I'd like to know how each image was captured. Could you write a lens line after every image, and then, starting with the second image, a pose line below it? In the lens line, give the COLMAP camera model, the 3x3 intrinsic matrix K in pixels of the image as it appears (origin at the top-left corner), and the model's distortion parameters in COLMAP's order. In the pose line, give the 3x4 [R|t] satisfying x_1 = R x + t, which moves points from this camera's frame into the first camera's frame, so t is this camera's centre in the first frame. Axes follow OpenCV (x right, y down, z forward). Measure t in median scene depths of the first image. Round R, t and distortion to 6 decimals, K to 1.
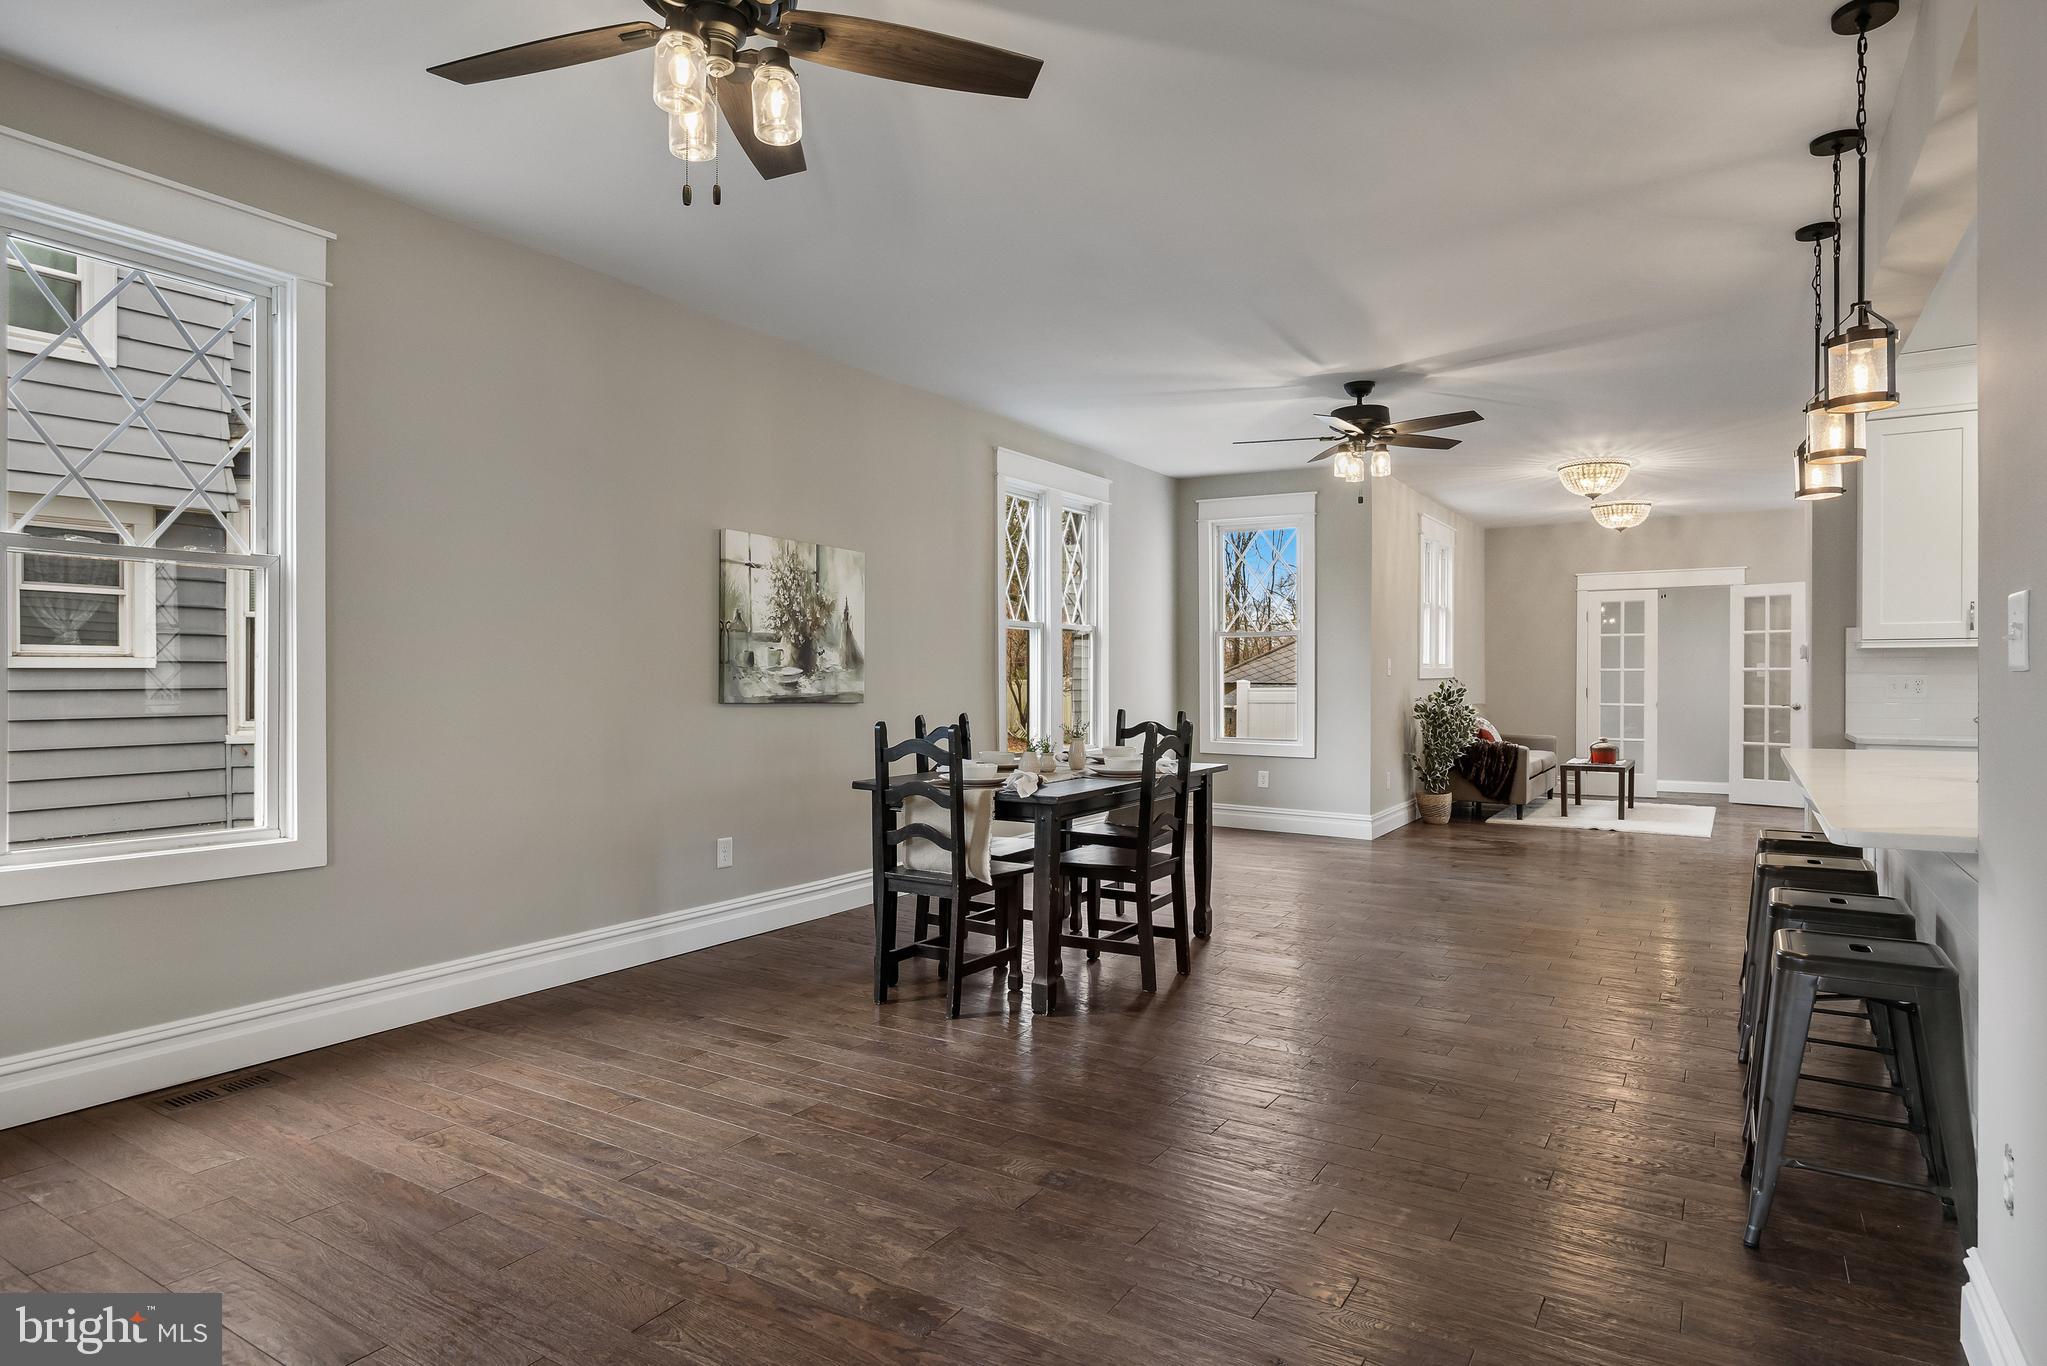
lens RADIAL K [[1148.8, 0, 1027.5], [0, 1148.8, 677.7], [0, 0, 1]] dist [-0.002064, -0.000227]
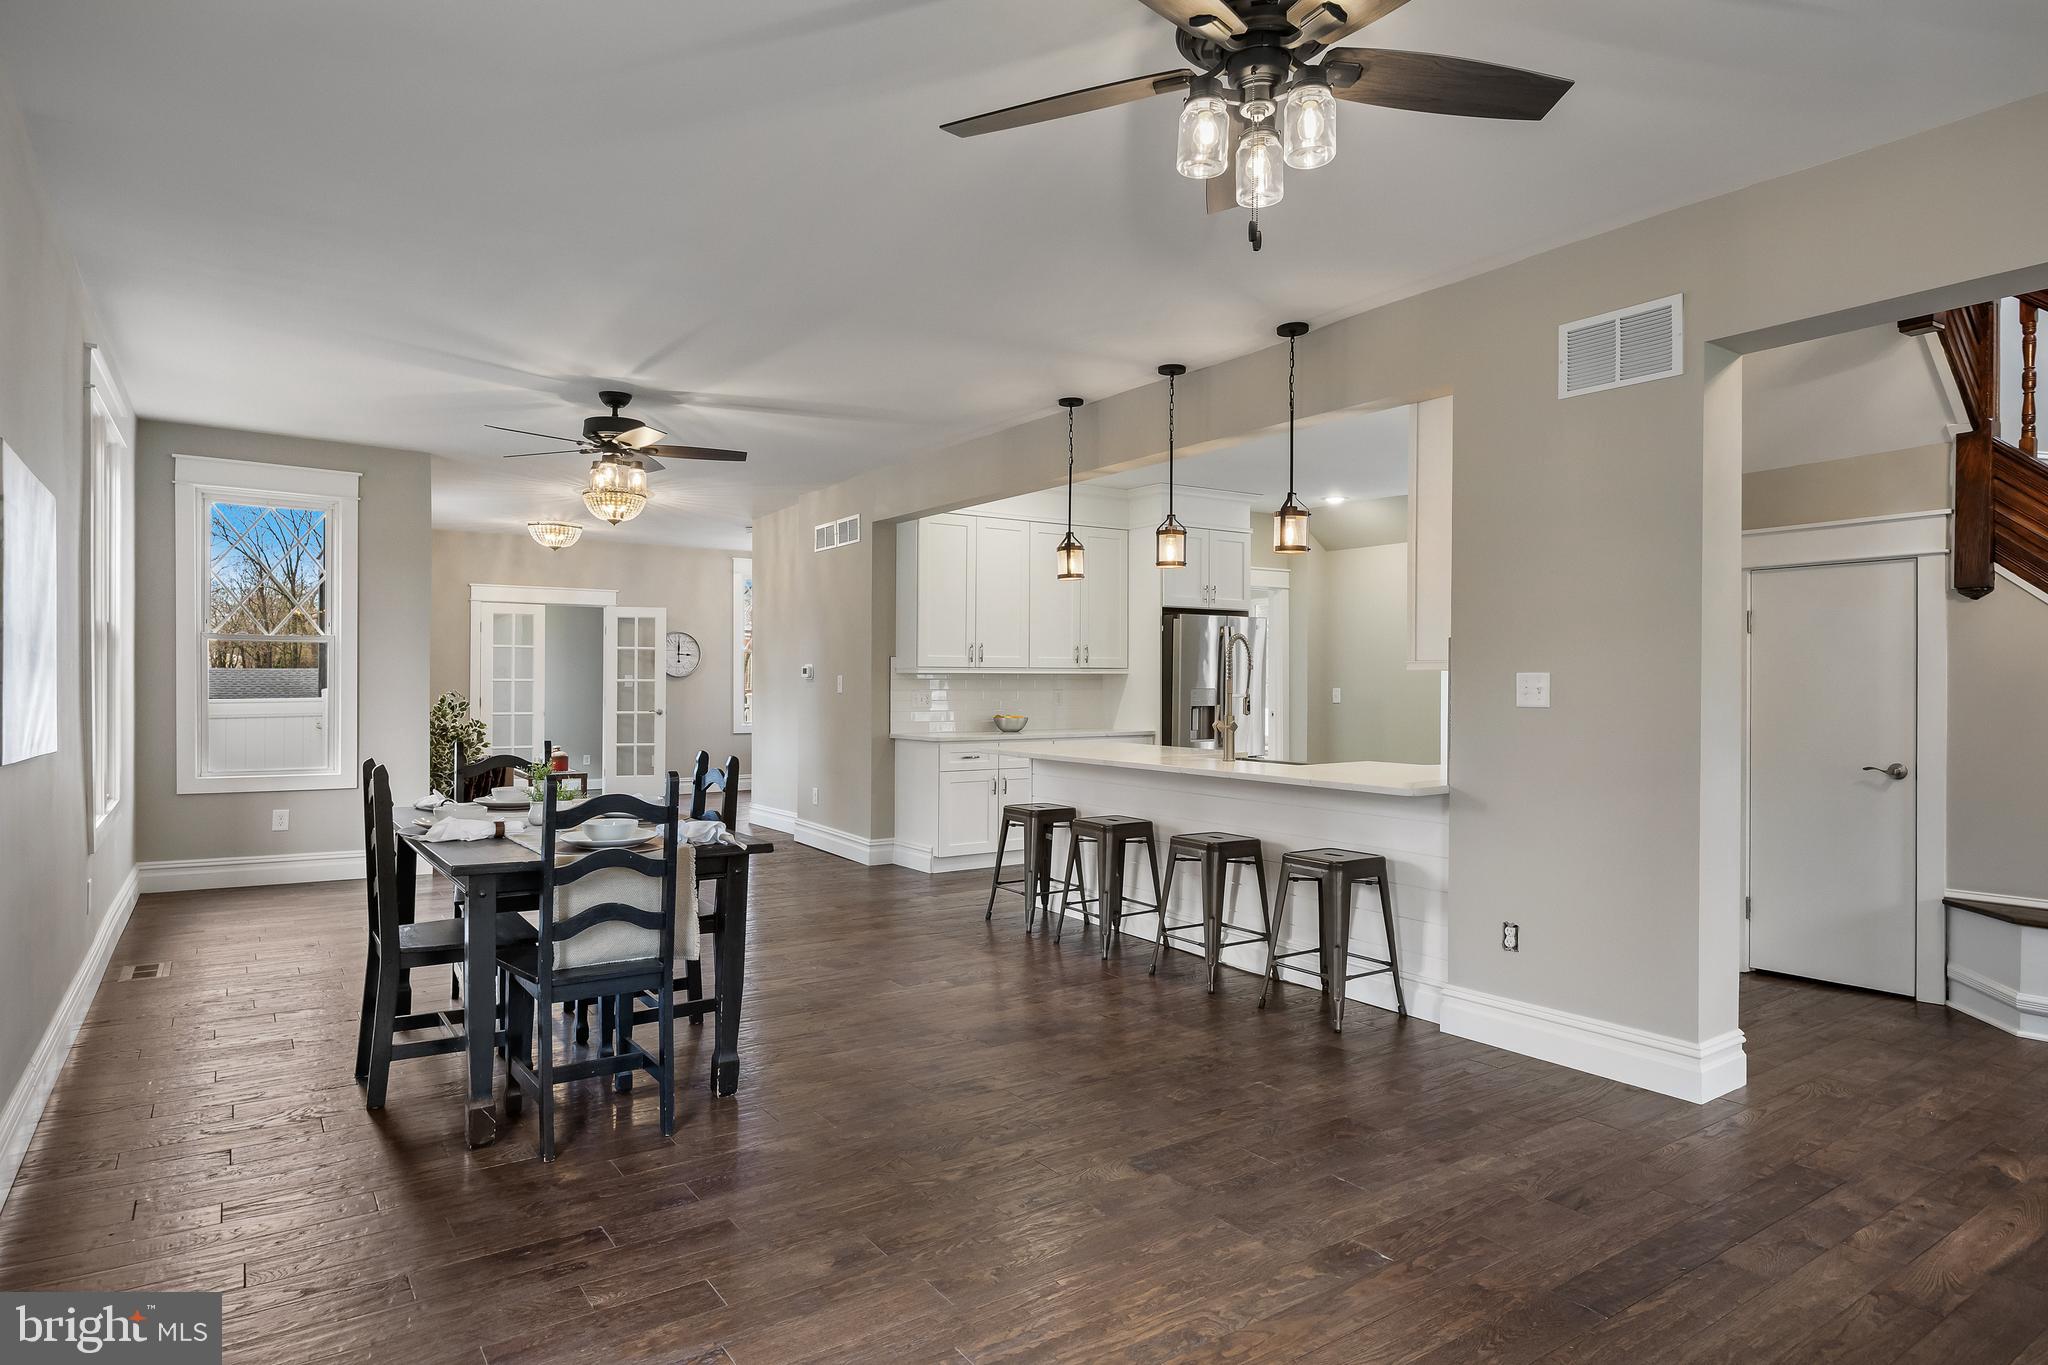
lens RADIAL K [[1149.4, 0, 1028.0], [0, 1149.4, 677.2], [0, 0, 1]] dist [-0.002064, -0.000227]
pose [[0.394516, 0.003333, 0.918883, -0.461345], [-0.003127, 0.999993, -0.002284, -0.015296], [-0.918884, -0.001972, 0.394523, 0.292580]]
